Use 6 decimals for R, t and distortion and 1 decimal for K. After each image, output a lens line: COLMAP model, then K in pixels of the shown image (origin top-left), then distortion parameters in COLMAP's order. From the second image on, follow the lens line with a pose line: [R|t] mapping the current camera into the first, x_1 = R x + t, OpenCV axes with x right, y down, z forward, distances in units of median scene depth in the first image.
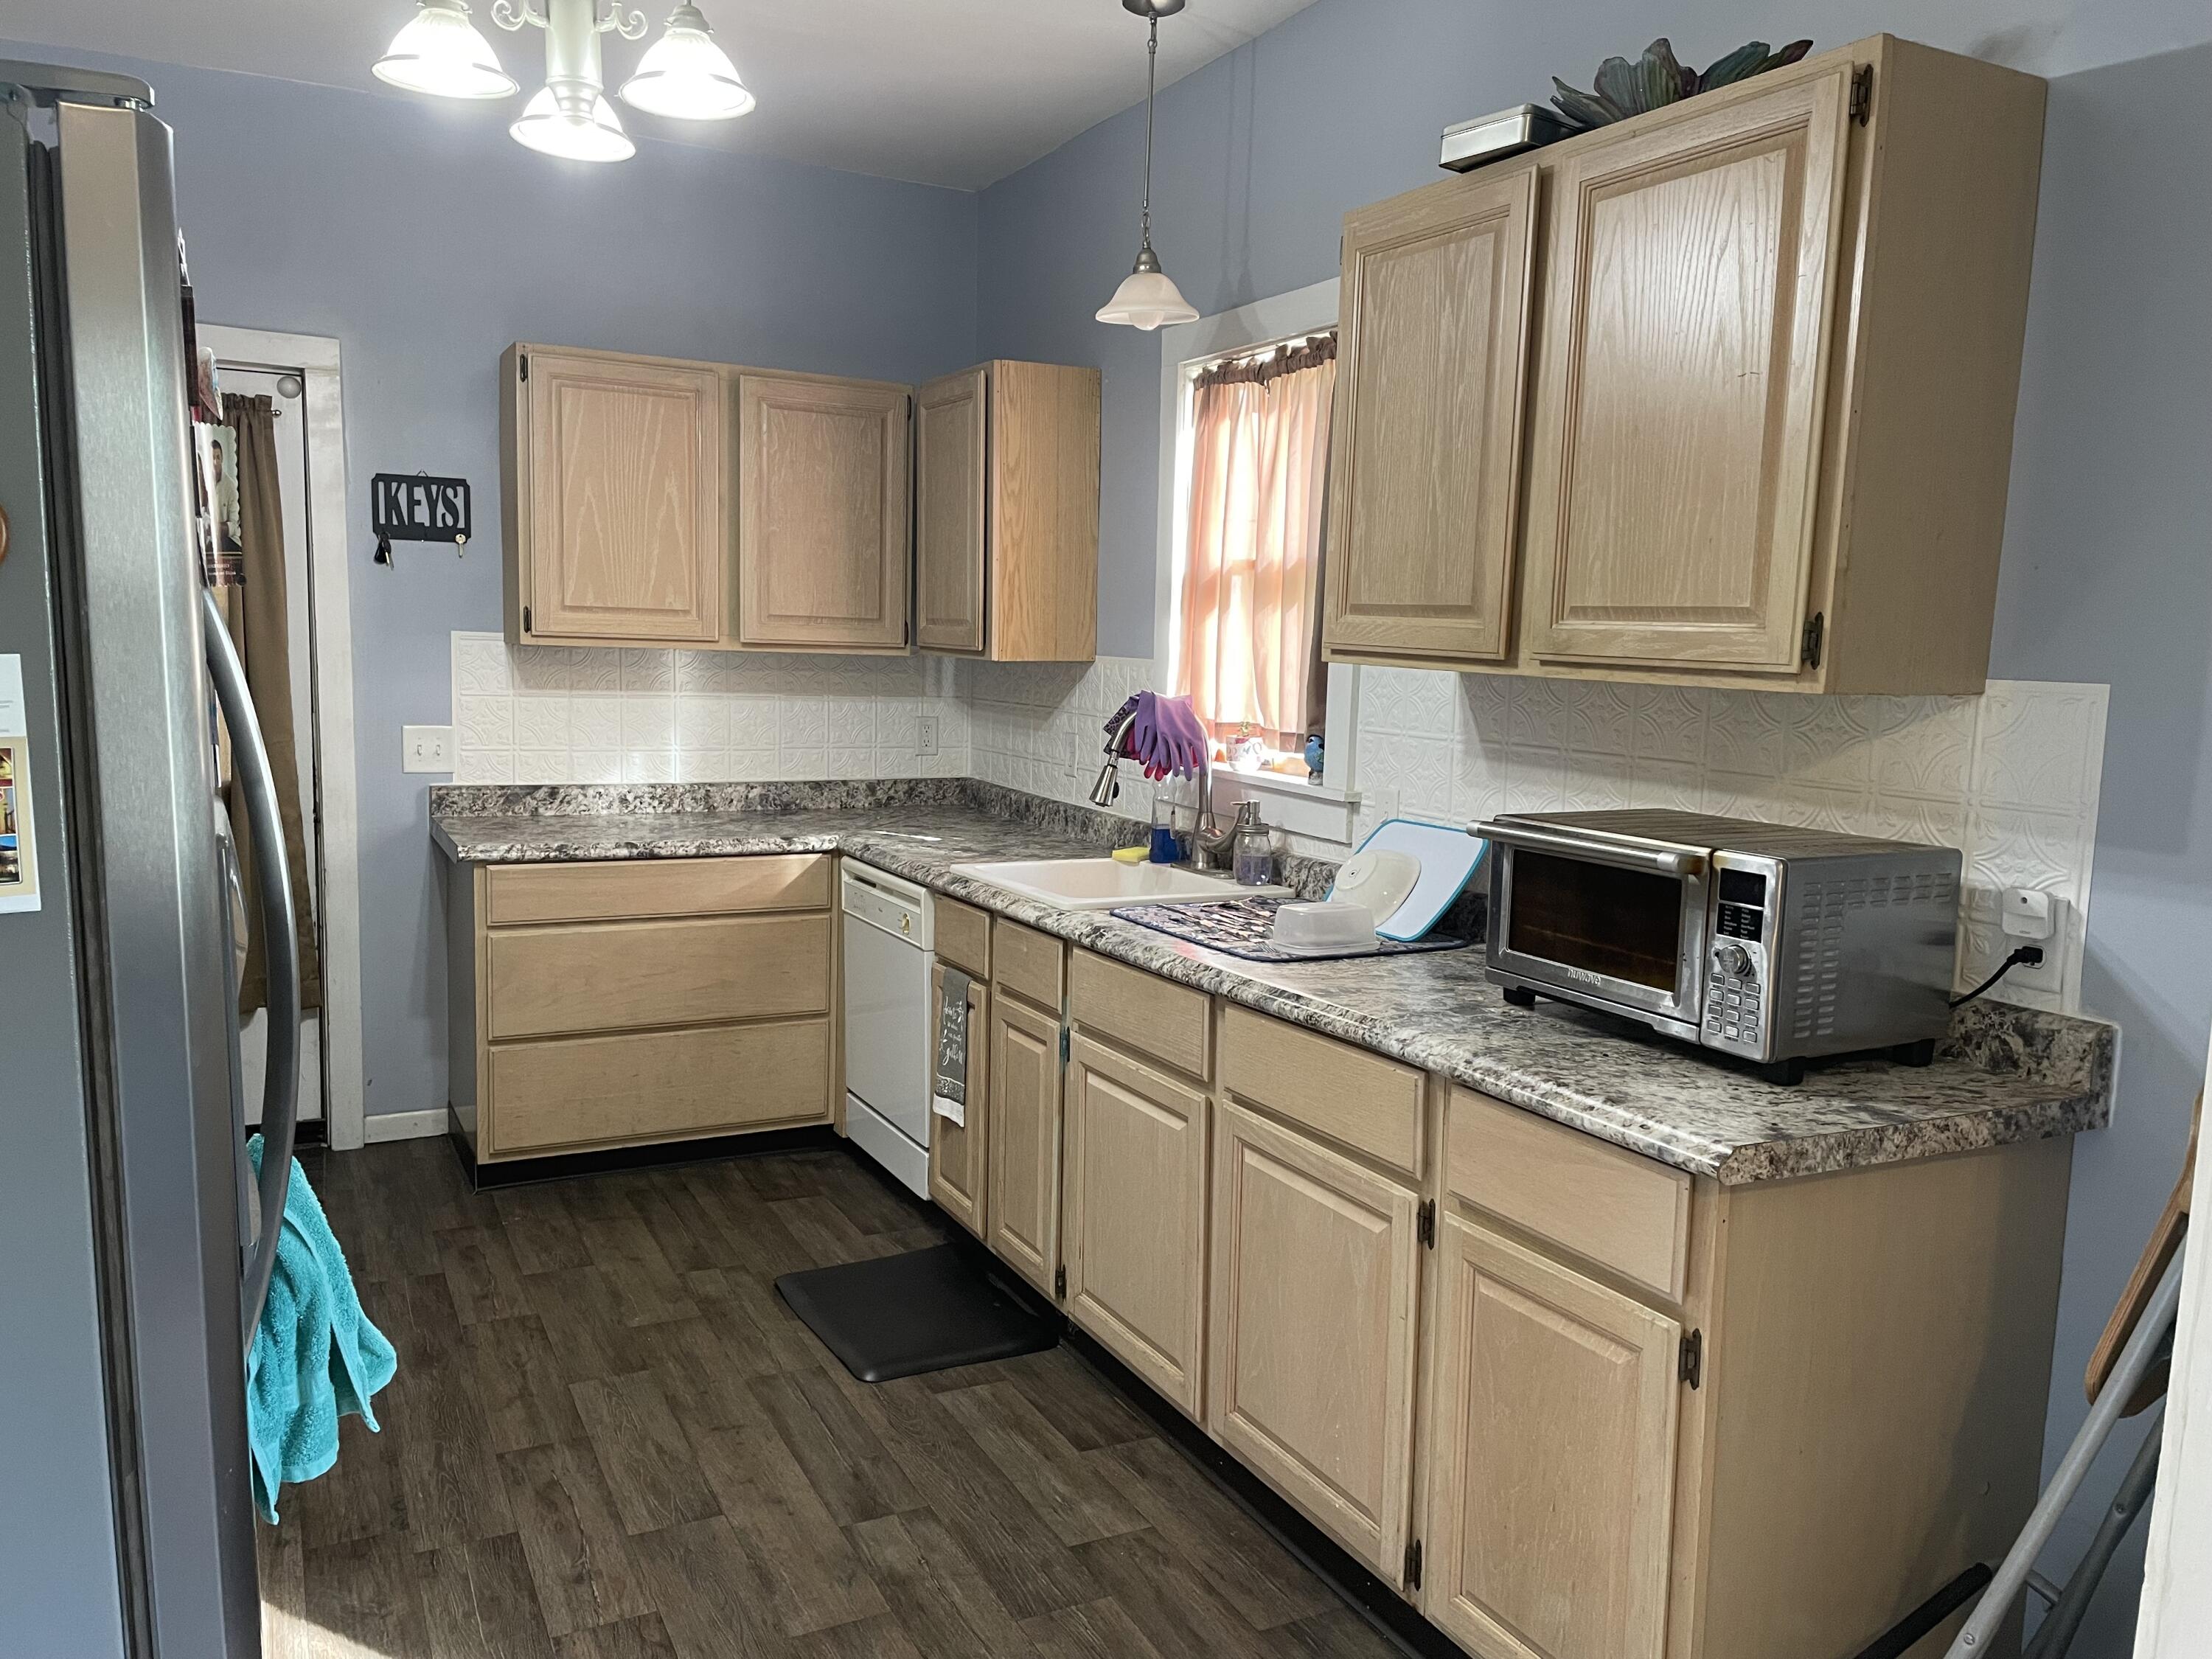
lens RADIAL K [[1679.4, 0, 1112.4], [0, 1679.4, 826.3], [0, 0, 1]] dist [0.080824, -0.090025]
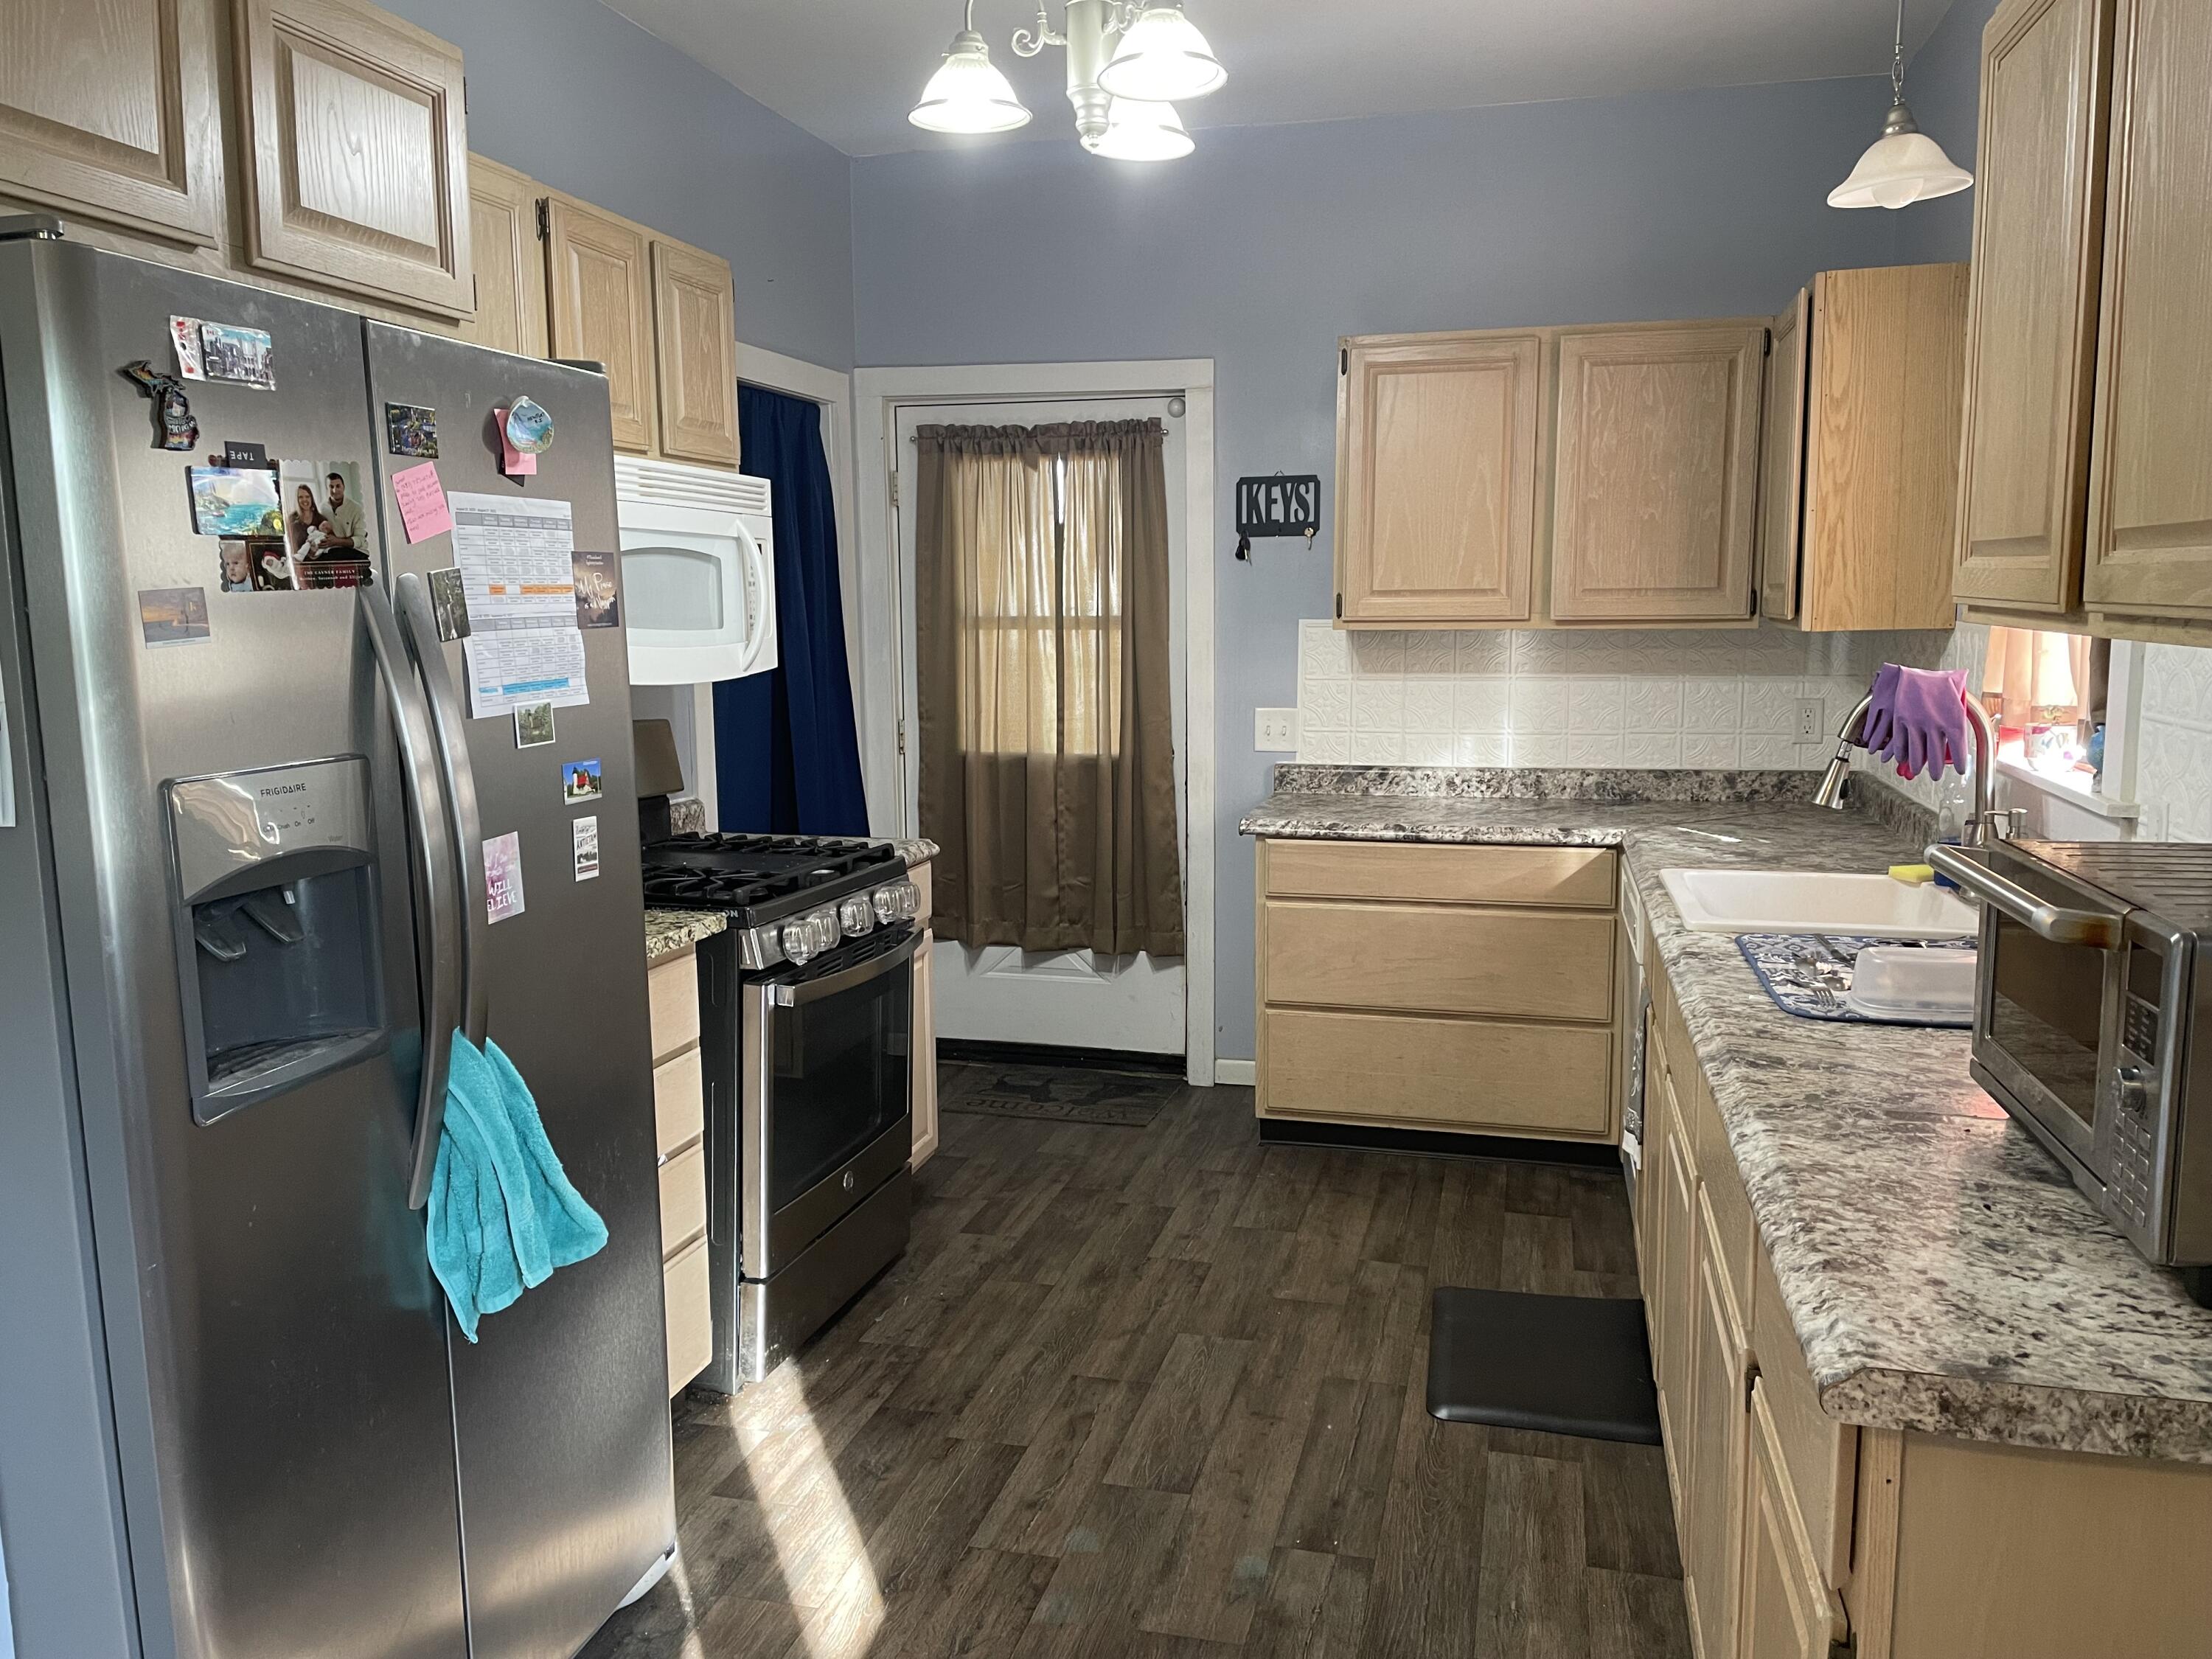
lens RADIAL K [[1679.4, 0, 1105.0], [0, 1679.4, 816.8], [0, 0, 1]] dist [0.080824, -0.090025]
pose [[0.741630, 0.049020, -0.669016, 0.245153], [-0.046529, 0.998683, 0.021596, -0.008241], [0.669194, 0.015113, 0.742934, 0.138588]]
